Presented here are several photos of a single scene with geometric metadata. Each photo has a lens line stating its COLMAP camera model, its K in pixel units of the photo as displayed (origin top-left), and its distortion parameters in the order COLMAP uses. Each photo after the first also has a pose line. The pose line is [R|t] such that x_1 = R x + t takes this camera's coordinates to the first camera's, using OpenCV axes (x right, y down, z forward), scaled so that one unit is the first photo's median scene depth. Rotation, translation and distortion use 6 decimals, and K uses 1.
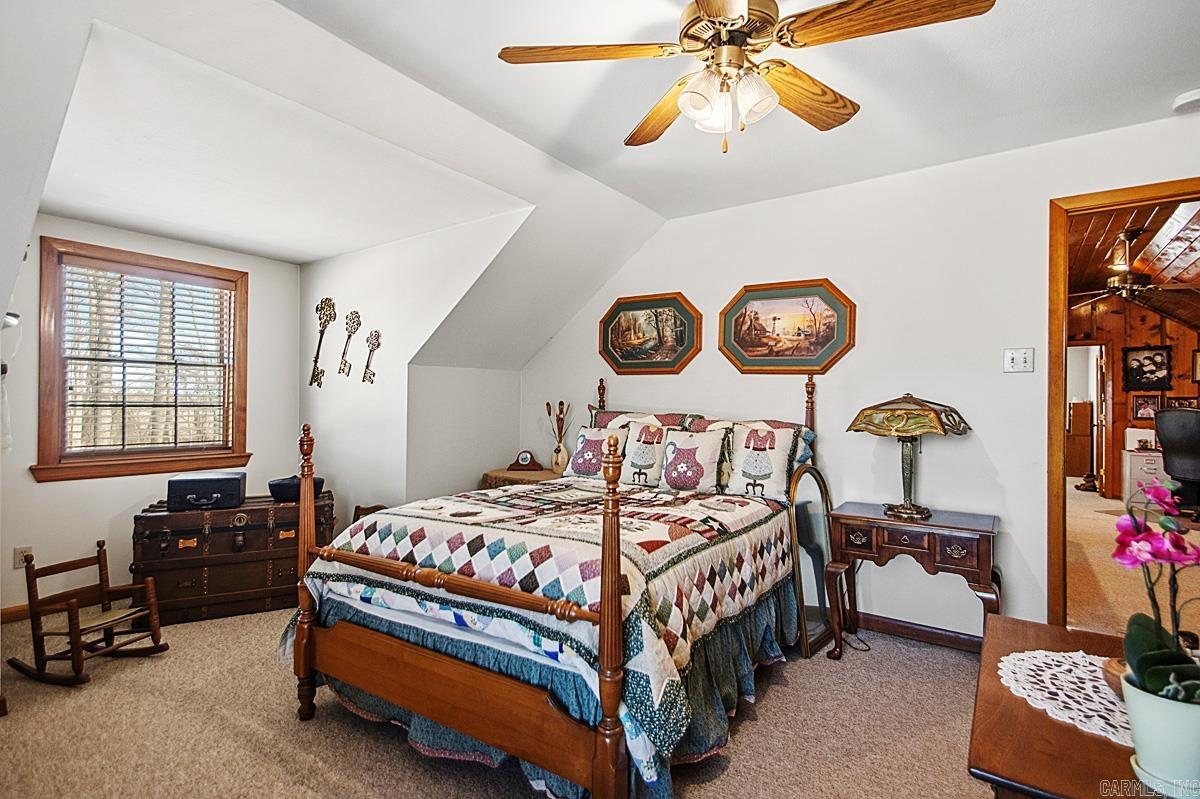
lens RADIAL K [[559.7, 0, 607.8], [0, 559.7, 403.3], [0, 0, 1]] dist [0.026859, -0.013397]
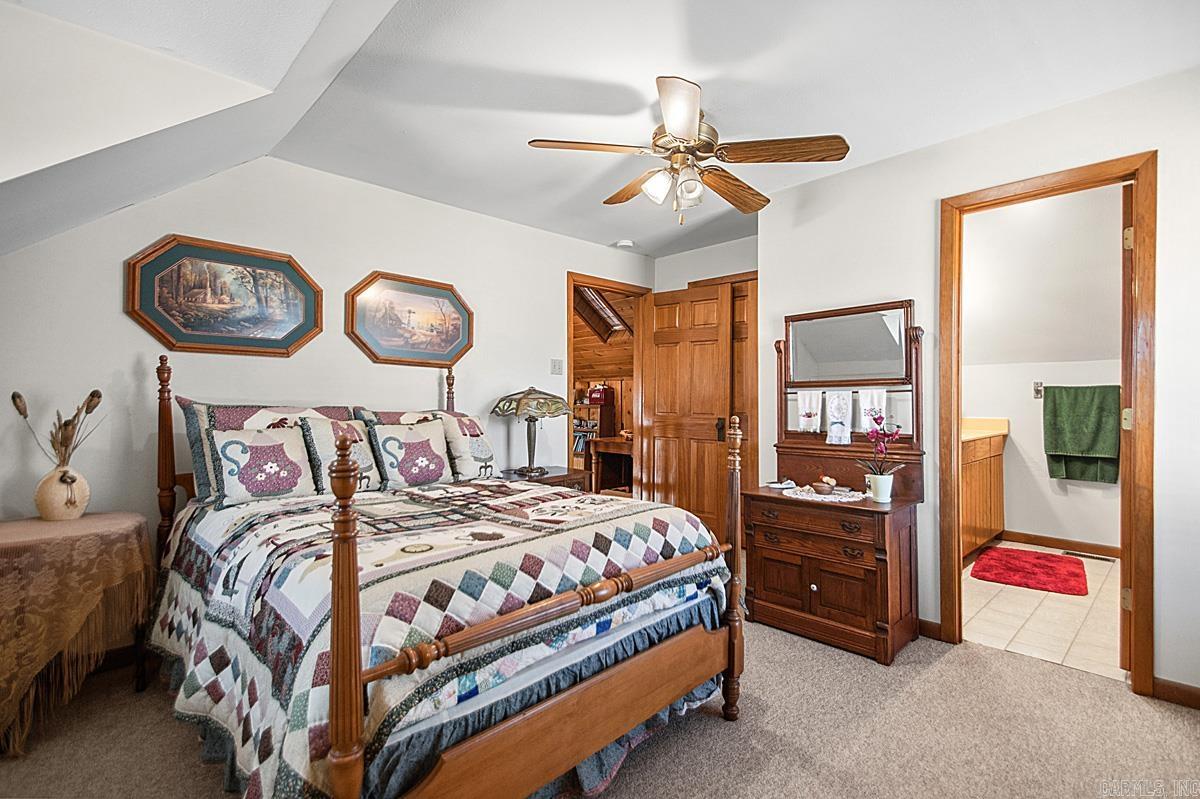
lens RADIAL K [[559.7, 0, 605.0], [0, 559.7, 395.7], [0, 0, 1]] dist [0.026859, -0.013397]
pose [[0.209957, -0.003702, 0.977704, -0.670609], [-0.001715, 0.999990, 0.004154, -0.001866], [-0.977709, -0.002549, 0.209948, 0.458376]]
